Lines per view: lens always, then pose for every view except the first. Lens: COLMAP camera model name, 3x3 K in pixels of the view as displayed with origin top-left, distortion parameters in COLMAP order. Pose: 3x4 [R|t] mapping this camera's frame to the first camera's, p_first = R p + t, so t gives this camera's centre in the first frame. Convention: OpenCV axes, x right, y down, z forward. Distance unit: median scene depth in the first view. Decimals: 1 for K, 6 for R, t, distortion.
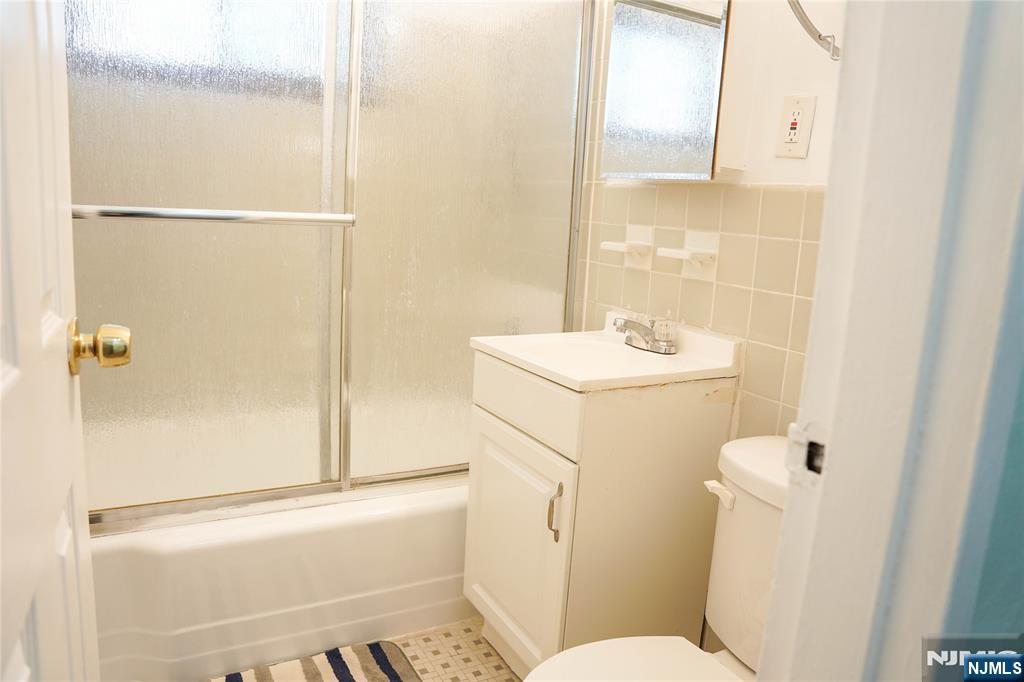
lens RADIAL K [[715.6, 0, 540.4], [0, 715.6, 335.3], [0, 0, 1]] dist [-0.149198, 0.069688]
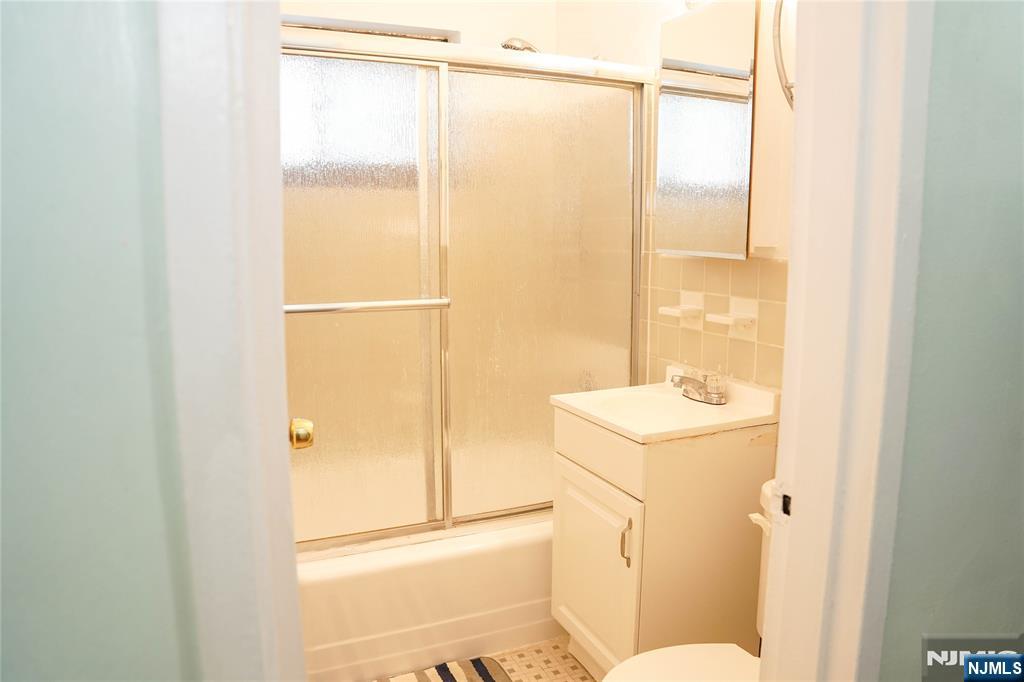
lens RADIAL K [[715.6, 0, 539.7], [0, 715.6, 342.1], [0, 0, 1]] dist [-0.149198, 0.069688]
pose [[0.993797, -0.044043, -0.102116, 0.009711], [0.040804, 0.998602, -0.033594, -0.047548], [0.103453, 0.029218, 0.994205, -0.182460]]
